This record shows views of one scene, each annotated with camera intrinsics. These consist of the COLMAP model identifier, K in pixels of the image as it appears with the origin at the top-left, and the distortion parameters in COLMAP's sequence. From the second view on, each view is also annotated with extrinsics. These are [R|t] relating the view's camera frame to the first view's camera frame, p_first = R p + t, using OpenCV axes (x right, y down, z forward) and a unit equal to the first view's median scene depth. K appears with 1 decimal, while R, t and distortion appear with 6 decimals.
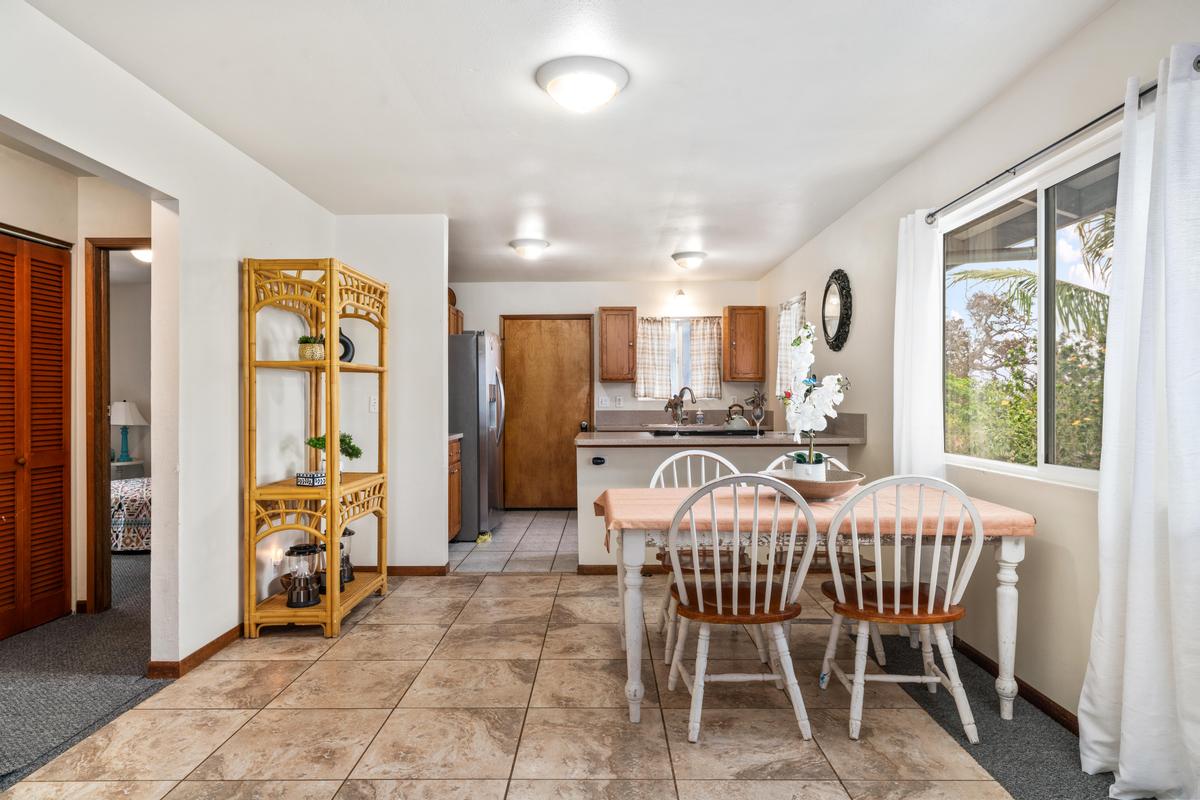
lens RADIAL K [[700.3, 0, 608.5], [0, 700.3, 398.1], [0, 0, 1]] dist [-0.004638, 0.000029]
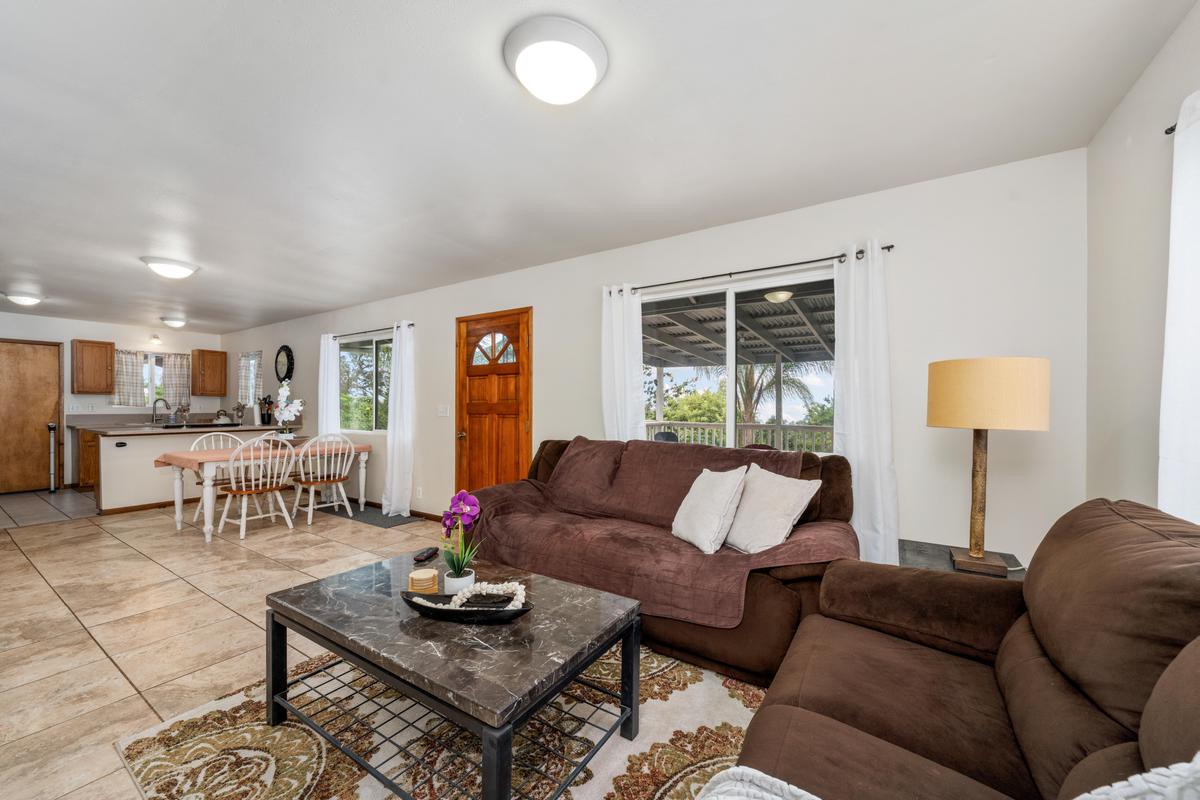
lens RADIAL K [[443.3, 0, 602.1], [0, 443.3, 408.9], [0, 0, 1]] dist [-0.002328, 0.000119]
pose [[0.544281, -0.001878, 0.838901, -0.263357], [-0.007406, 0.999948, 0.007044, -0.009930], [-0.838870, -0.010047, 0.544238, -0.506701]]
